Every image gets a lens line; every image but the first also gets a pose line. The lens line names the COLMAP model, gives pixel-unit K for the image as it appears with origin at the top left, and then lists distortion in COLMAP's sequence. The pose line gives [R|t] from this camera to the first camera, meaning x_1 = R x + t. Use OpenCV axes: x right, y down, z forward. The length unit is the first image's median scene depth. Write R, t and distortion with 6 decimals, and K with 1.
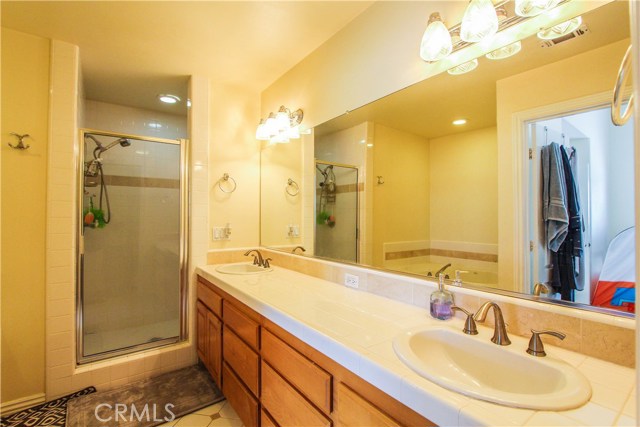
lens RADIAL K [[296.1, 0, 321.2], [0, 296.1, 213.0], [0, 0, 1]] dist [-0.017739, 0.000665]
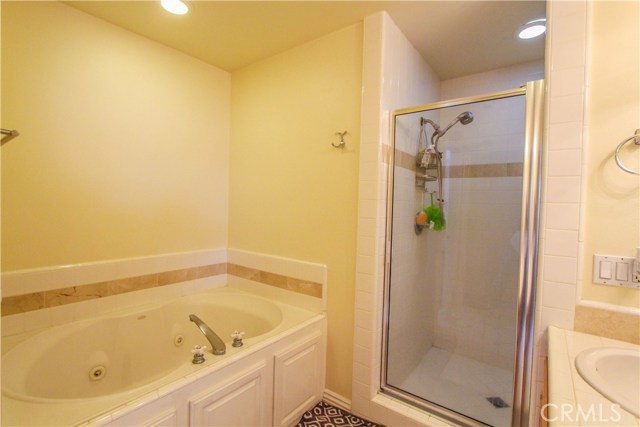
lens RADIAL K [[296.1, 0, 322.6], [0, 296.1, 210.9], [0, 0, 1]] dist [-0.017739, 0.000665]
pose [[0.295595, 0.034614, -0.954686, -0.063453], [-0.018396, 0.999364, 0.030538, -0.025026], [0.955136, 0.008535, 0.296044, 0.472889]]
